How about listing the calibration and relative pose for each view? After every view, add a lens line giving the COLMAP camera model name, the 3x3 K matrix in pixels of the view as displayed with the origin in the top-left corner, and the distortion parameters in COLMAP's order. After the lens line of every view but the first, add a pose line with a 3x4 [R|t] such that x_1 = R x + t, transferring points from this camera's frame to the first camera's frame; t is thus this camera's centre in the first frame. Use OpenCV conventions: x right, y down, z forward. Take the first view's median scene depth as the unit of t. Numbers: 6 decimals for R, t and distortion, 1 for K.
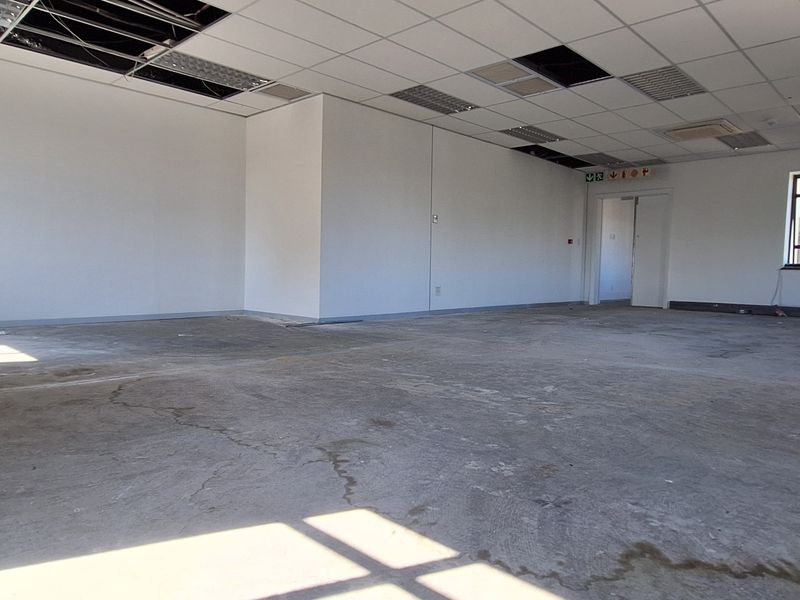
lens RADIAL K [[554.8, 0, 400.7], [0, 554.8, 311.4], [0, 0, 1]] dist [-0.002259, 0.001449]
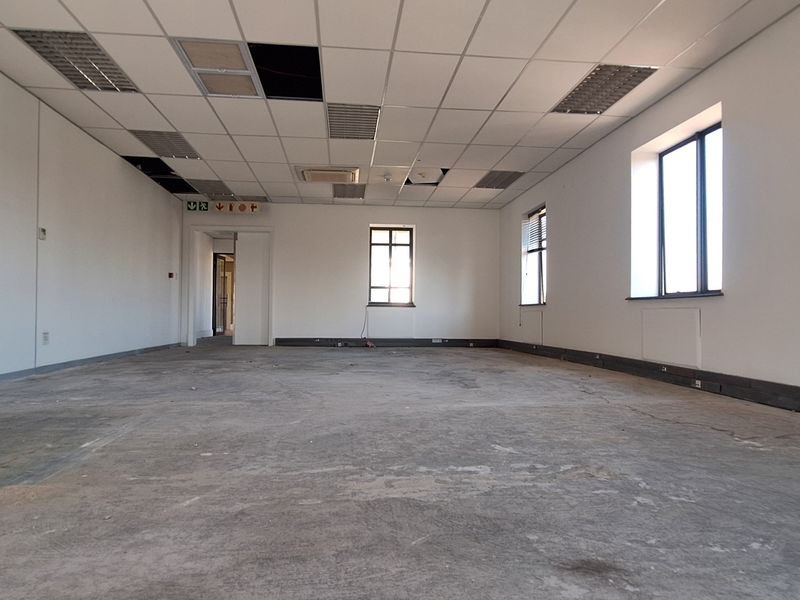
lens RADIAL K [[554.8, 0, 400.7], [0, 554.8, 311.4], [0, 0, 1]] dist [-0.002259, 0.001449]
pose [[0.646570, -0.007999, 0.762812, -0.144279], [0.061457, 0.997241, -0.041635, -0.011992], [-0.760375, 0.073800, 0.645278, 0.186060]]
